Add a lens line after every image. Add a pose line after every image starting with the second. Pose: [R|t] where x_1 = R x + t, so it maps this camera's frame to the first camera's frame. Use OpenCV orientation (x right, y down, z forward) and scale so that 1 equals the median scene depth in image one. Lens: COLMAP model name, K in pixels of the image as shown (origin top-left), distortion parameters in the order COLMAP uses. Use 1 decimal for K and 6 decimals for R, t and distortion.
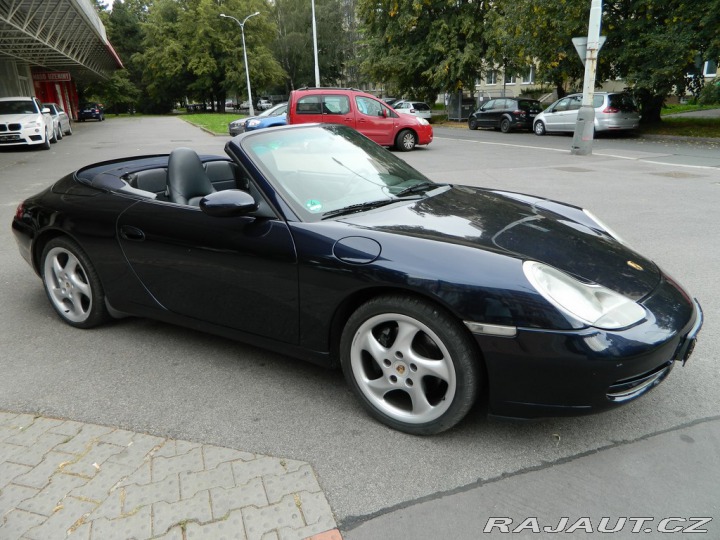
lens RADIAL K [[538.1, 0, 363.6], [0, 538.1, 268.0], [0, 0, 1]] dist [0.012718, -0.000749]
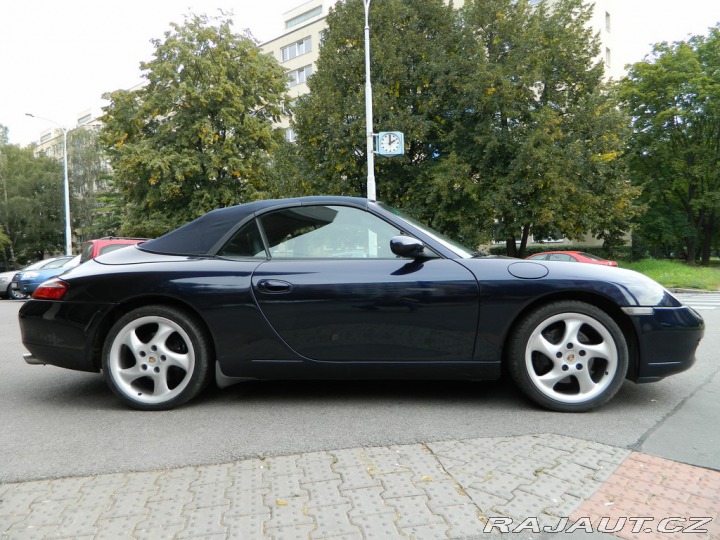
lens RADIAL K [[536.9, 0, 359.3], [0, 536.9, 273.3], [0, 0, 1]] dist [-0.003971, -0.005593]
pose [[0.890018, -0.003560, 0.455912, -0.067034], [0.136632, 0.956093, -0.259264, 0.017773], [-0.434972, 0.293042, 0.851426, 0.004213]]
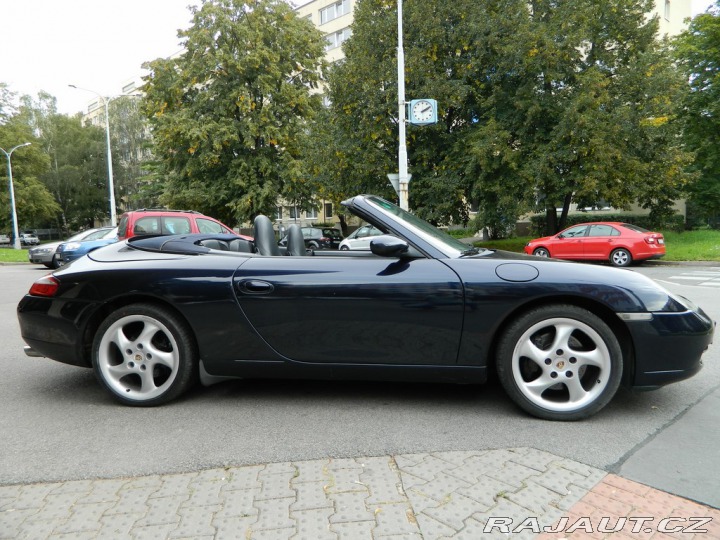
lens RADIAL K [[539.1, 0, 360.7], [0, 539.1, 271.0], [0, 0, 1]] dist [-0.003919, 0.003367]
pose [[0.921725, -0.024680, 0.387058, -0.057050], [0.115230, 0.970336, -0.212532, 0.012983], [-0.370331, 0.240497, 0.897227, 0.000448]]
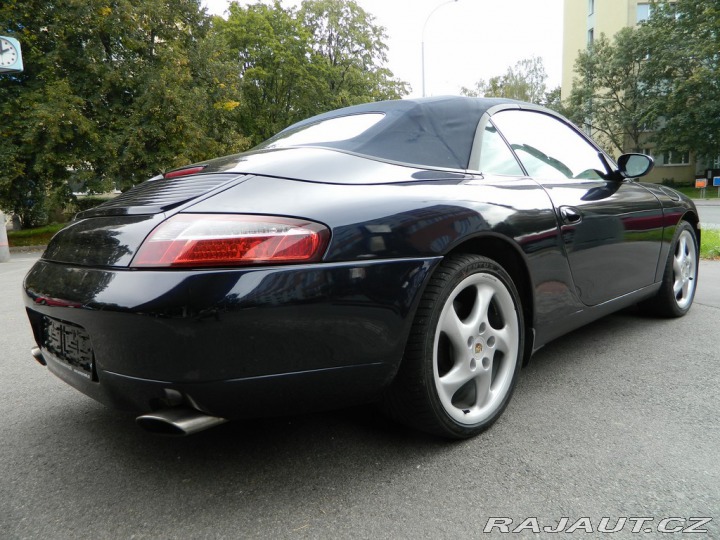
lens RADIAL K [[542.0, 0, 360.0], [0, 542.0, 270.0], [0, 0, 1]] dist [-0.008167, 0.000110]
pose [[0.290592, -0.112276, 0.950237, -0.110703], [0.325975, 0.945302, 0.012007, -0.008662], [-0.899609, 0.306265, 0.311297, 0.093970]]
